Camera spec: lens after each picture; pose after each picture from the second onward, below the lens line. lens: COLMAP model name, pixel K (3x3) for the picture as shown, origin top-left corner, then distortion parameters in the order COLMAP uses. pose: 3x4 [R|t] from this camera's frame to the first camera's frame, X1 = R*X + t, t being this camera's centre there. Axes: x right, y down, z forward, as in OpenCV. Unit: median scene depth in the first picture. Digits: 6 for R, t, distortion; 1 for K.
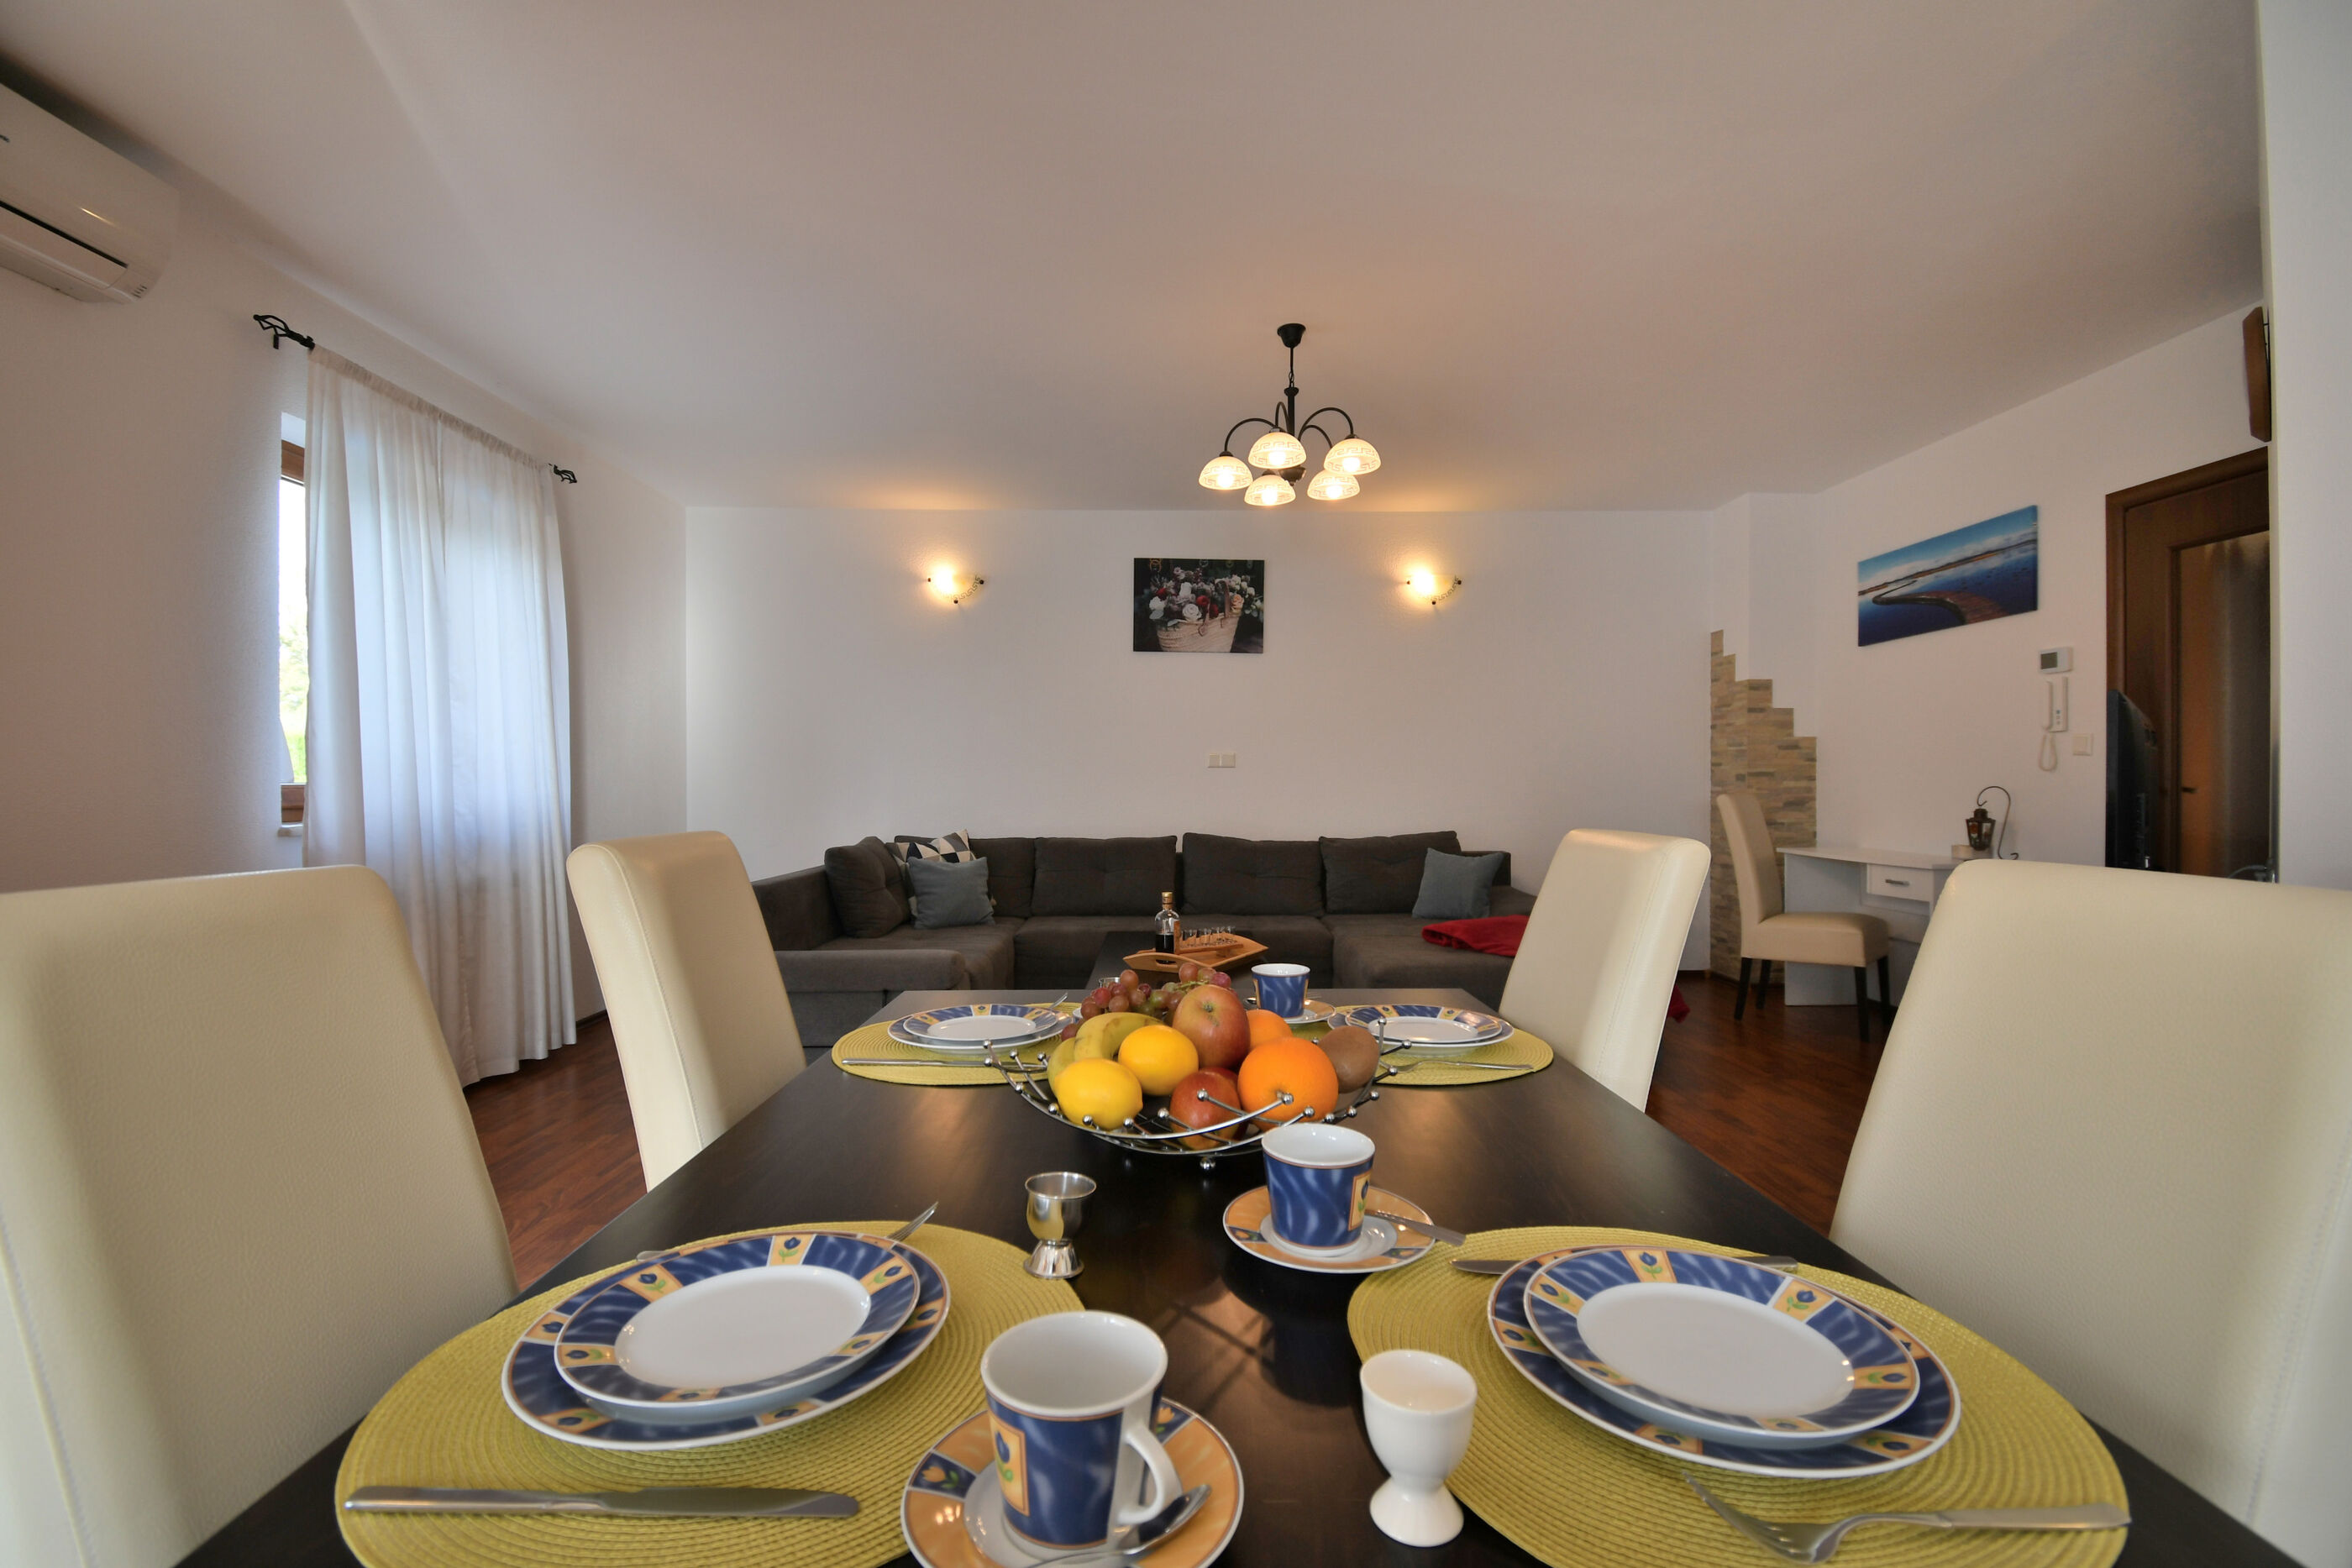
lens RADIAL K [[1026.8, 0, 1179.7], [0, 1026.8, 790.4], [0, 0, 1]] dist [0.019922, -0.025718]
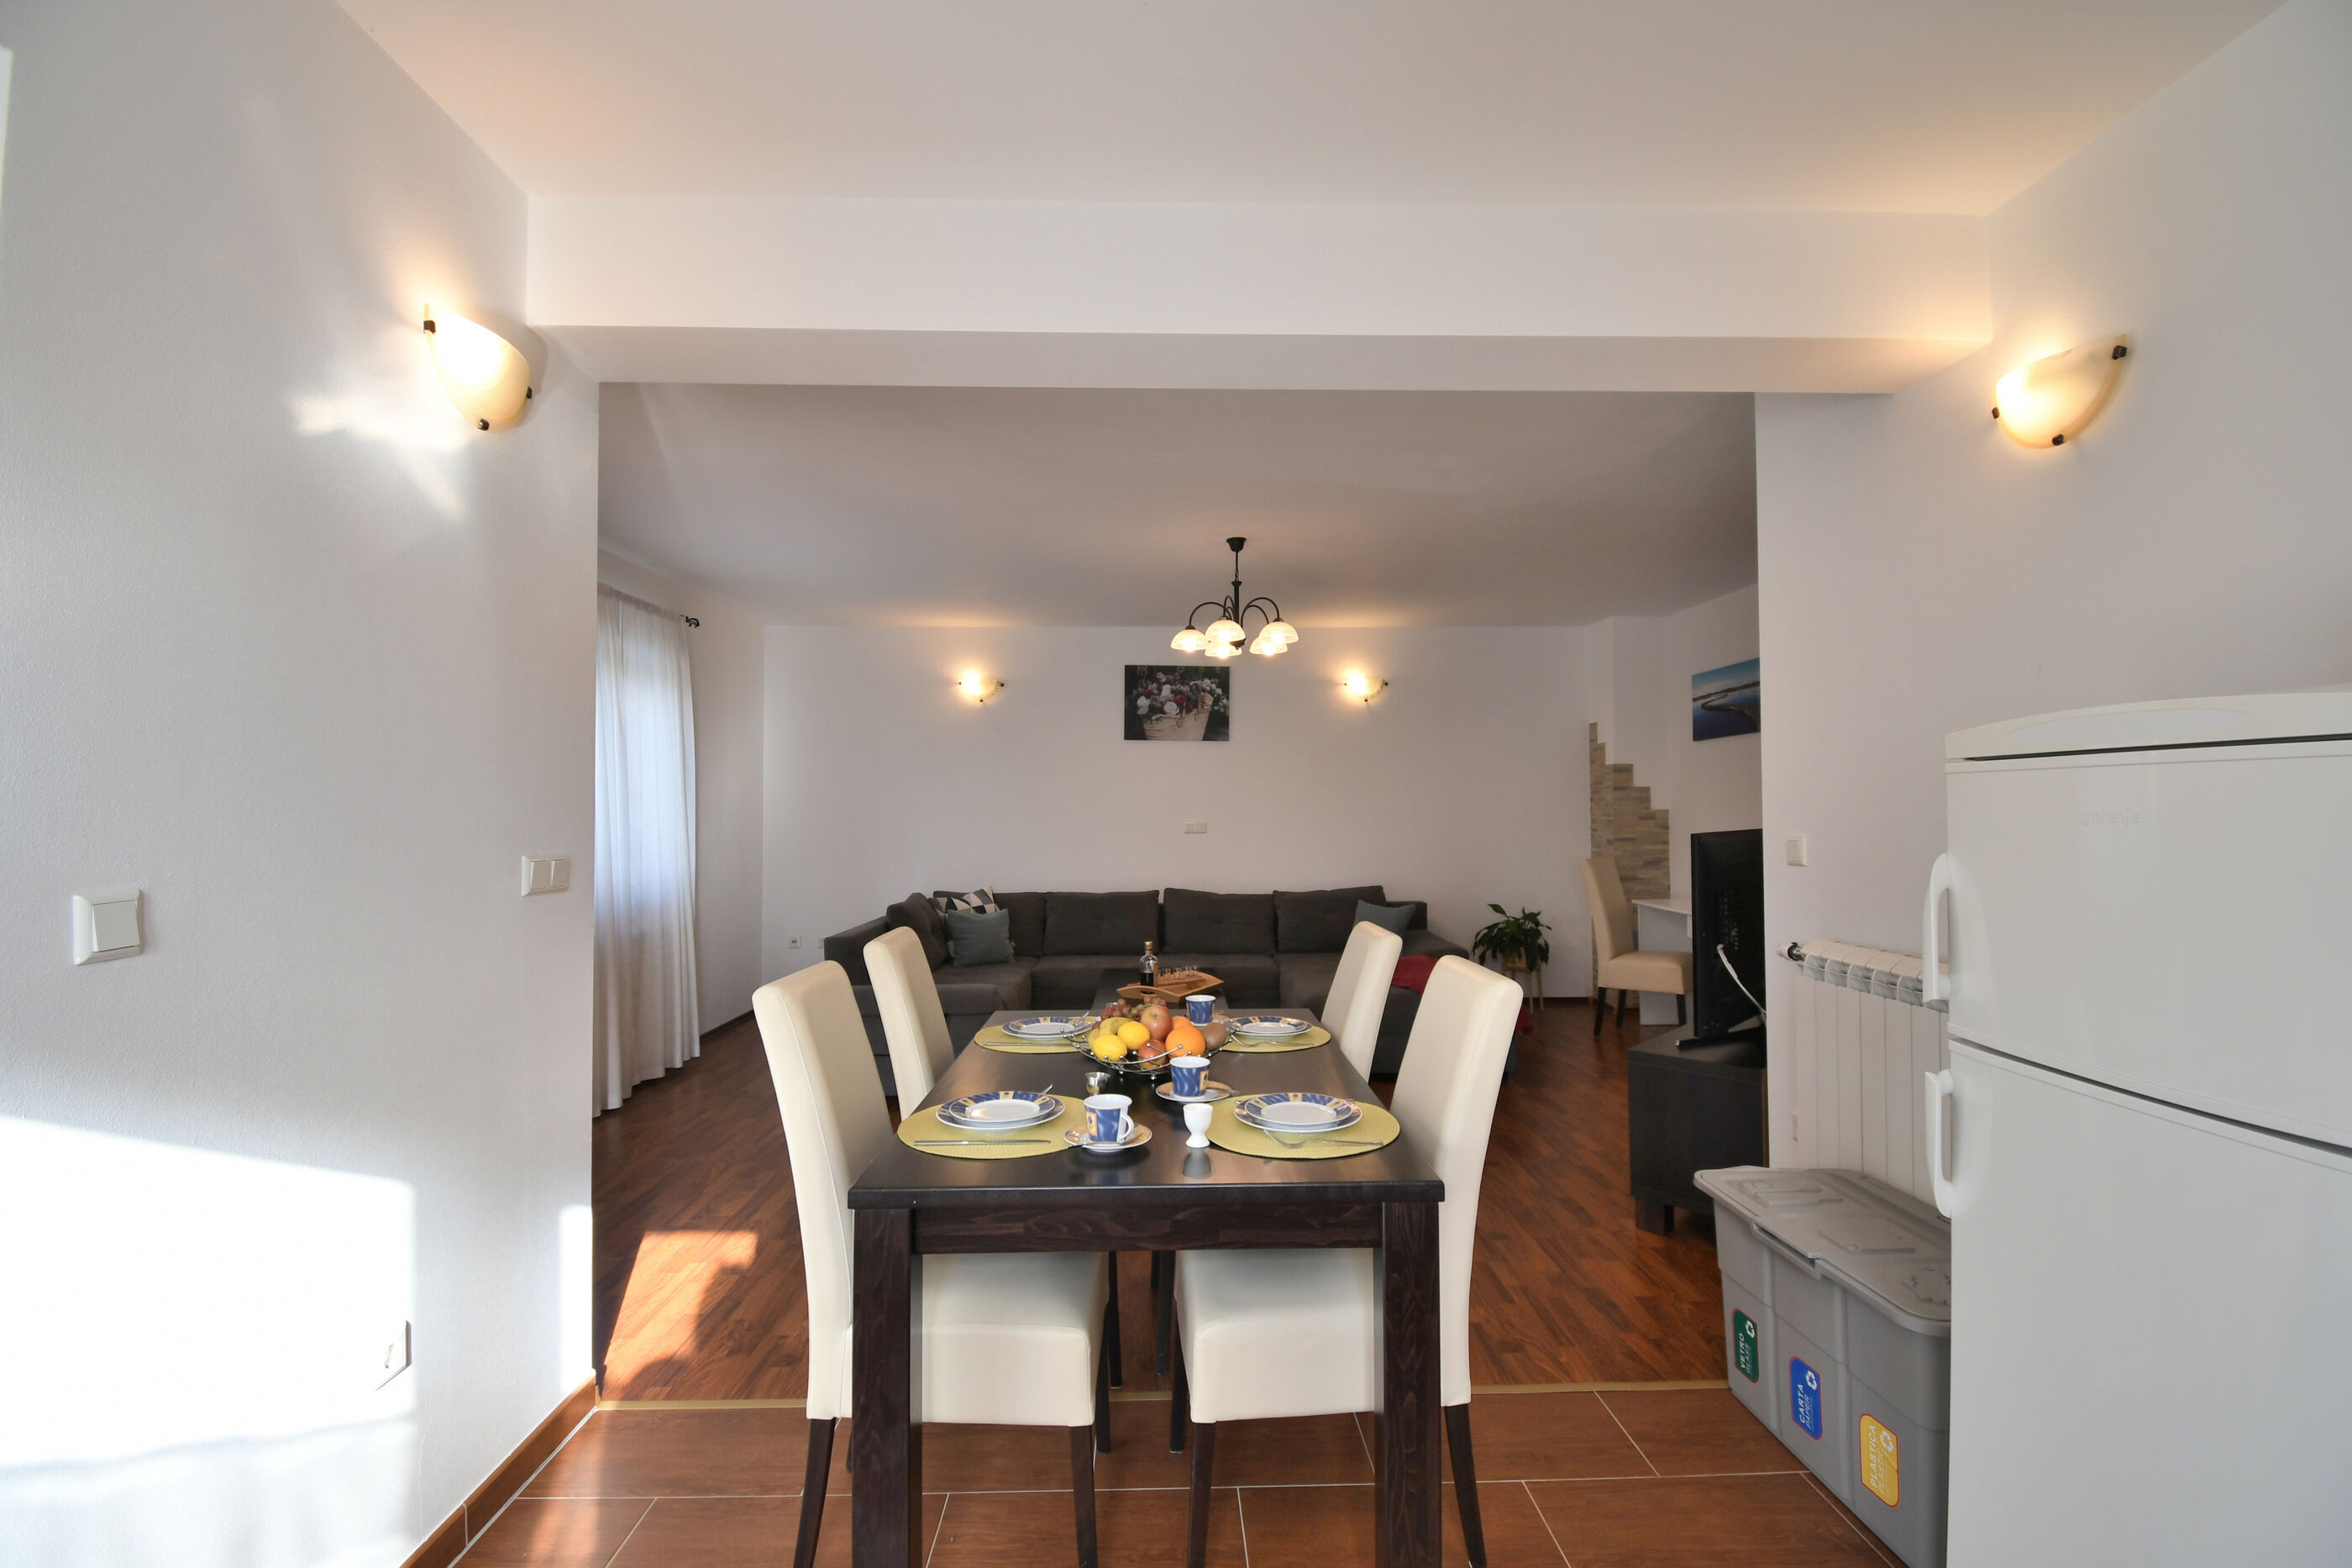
lens RADIAL K [[1028.2, 0, 1176.0], [0, 1028.2, 784.0], [0, 0, 1]] dist [0.020754, -0.026683]
pose [[0.999986, -0.002278, 0.004695, 0.012747], [0.002426, 0.999490, -0.031856, -0.047208], [-0.004620, 0.031867, 0.999481, -0.267918]]
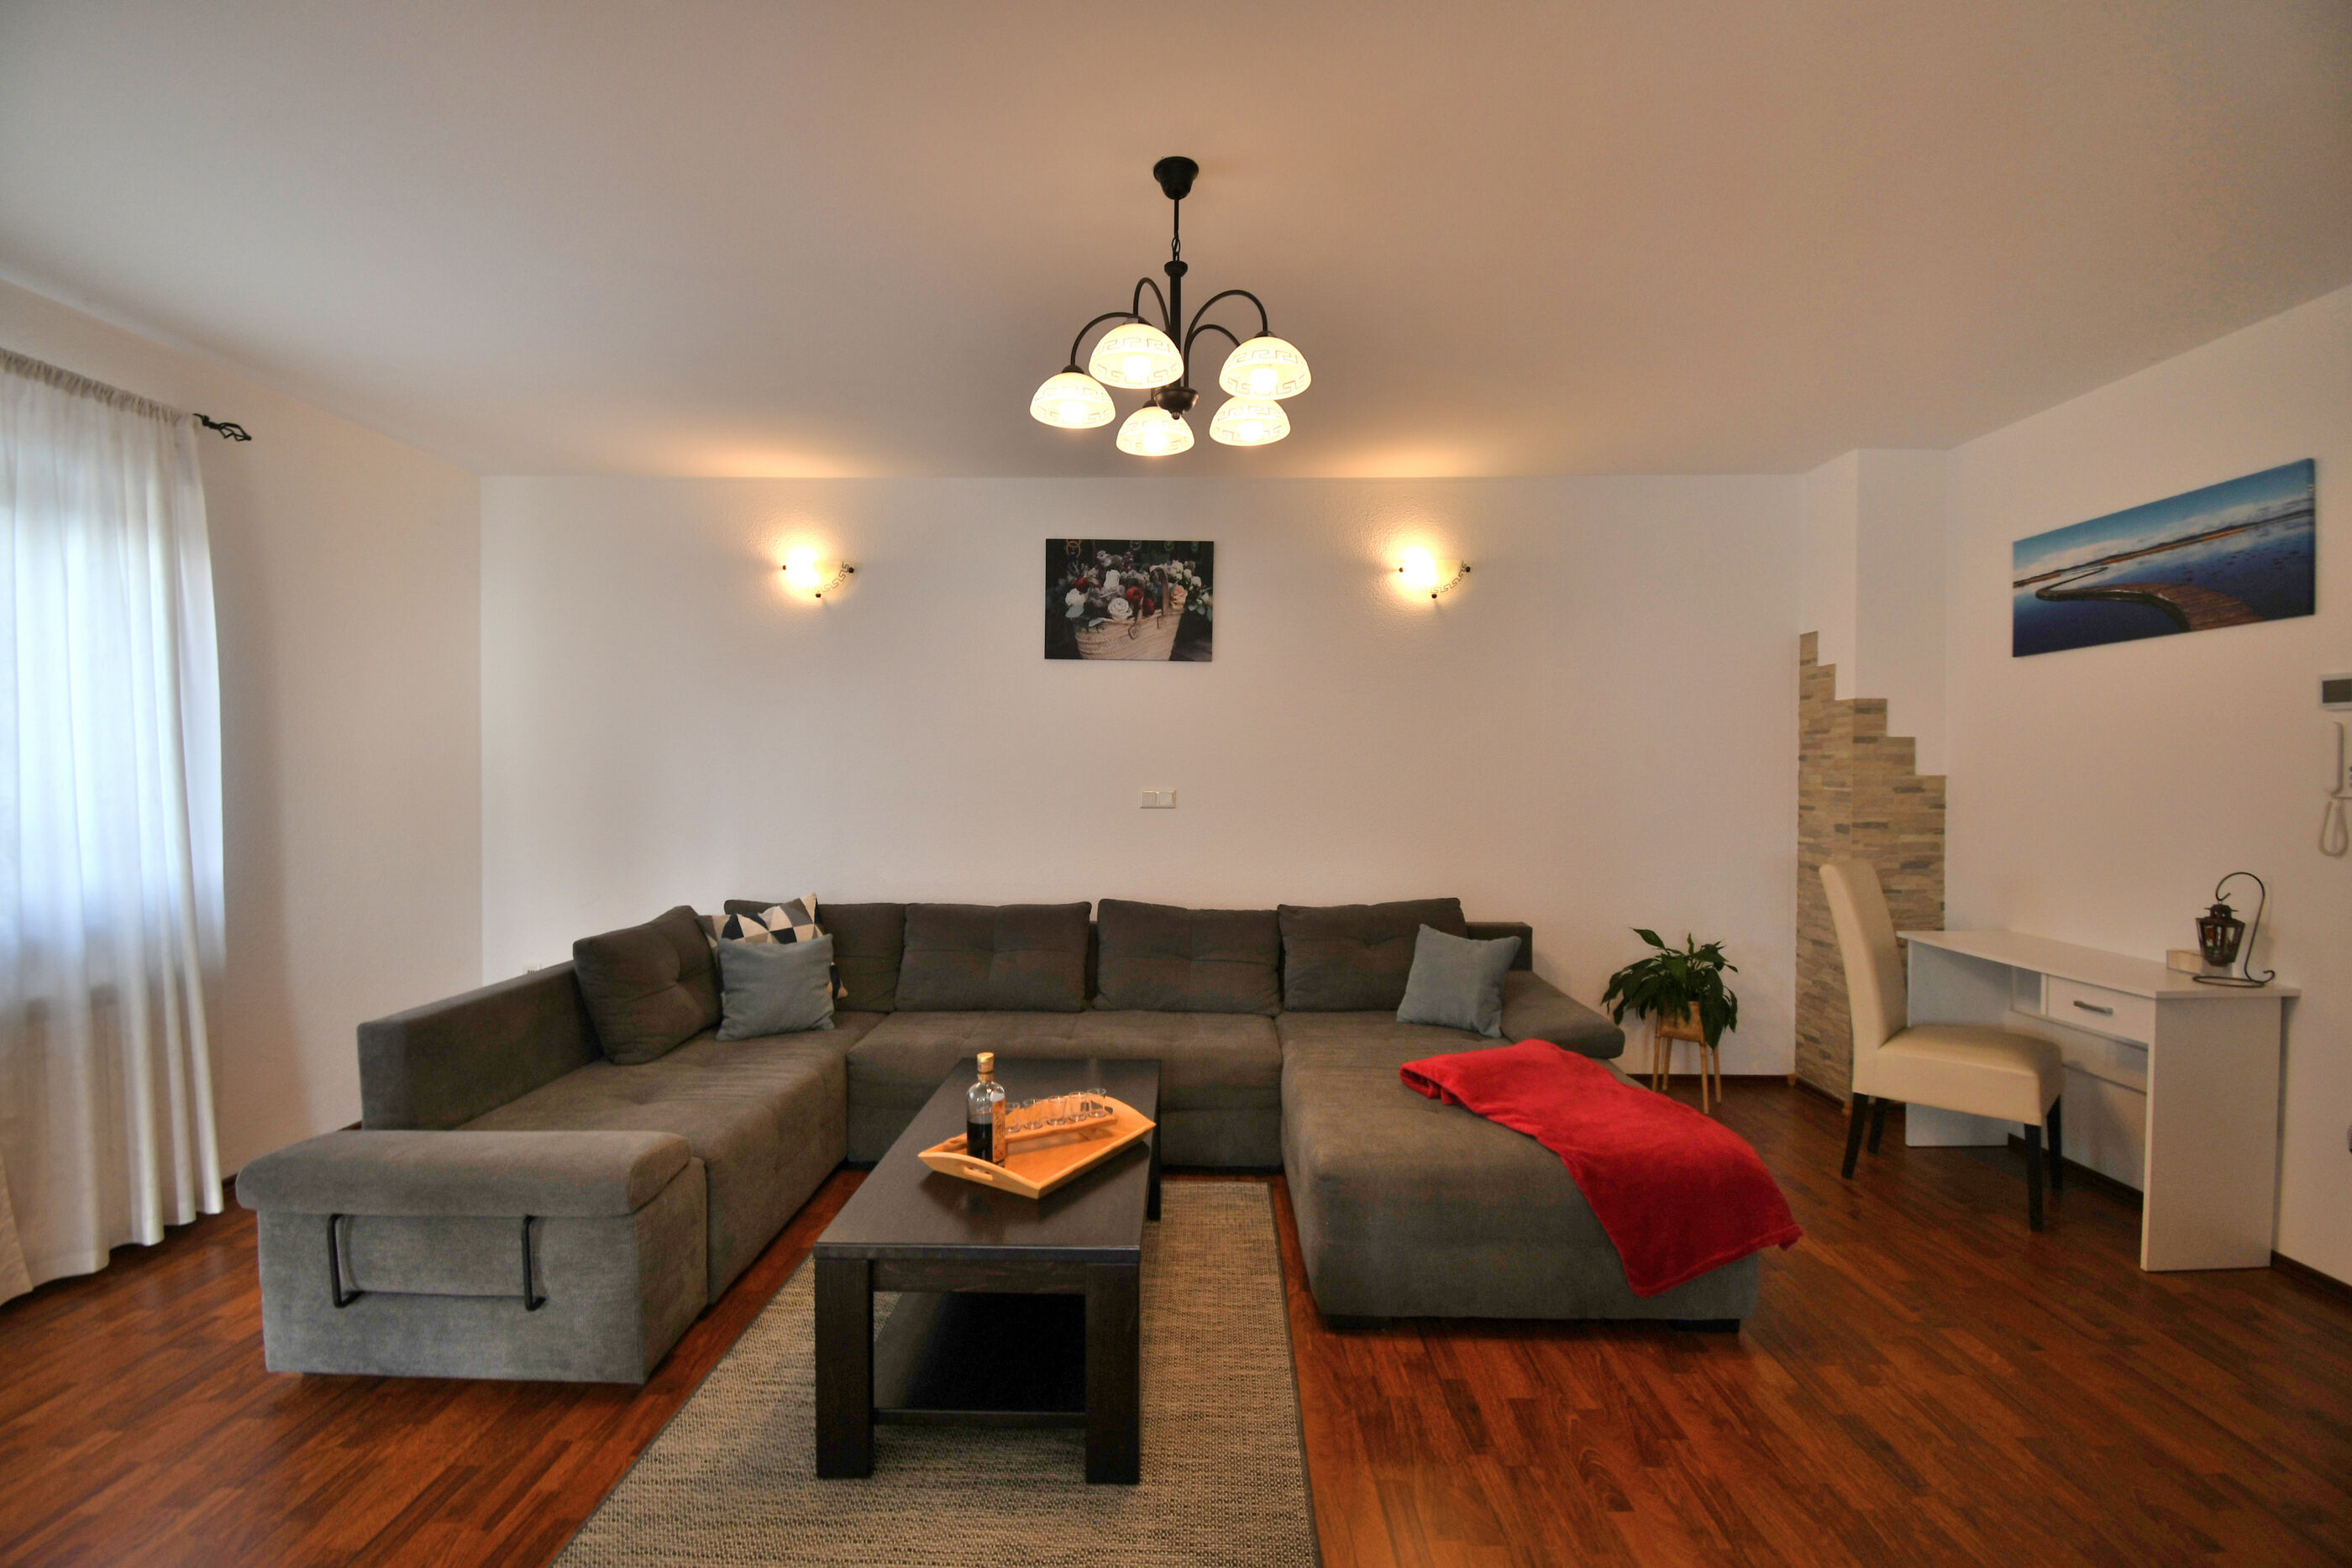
lens RADIAL K [[1028.2, 0, 1176.0], [0, 1028.2, 784.0], [0, 0, 1]] dist [0.020754, -0.026683]
pose [[0.999503, 0.004227, -0.031237, 0.087897], [-0.003976, 0.999959, 0.008078, -0.052710], [0.031270, -0.007950, 0.999479, 0.248650]]
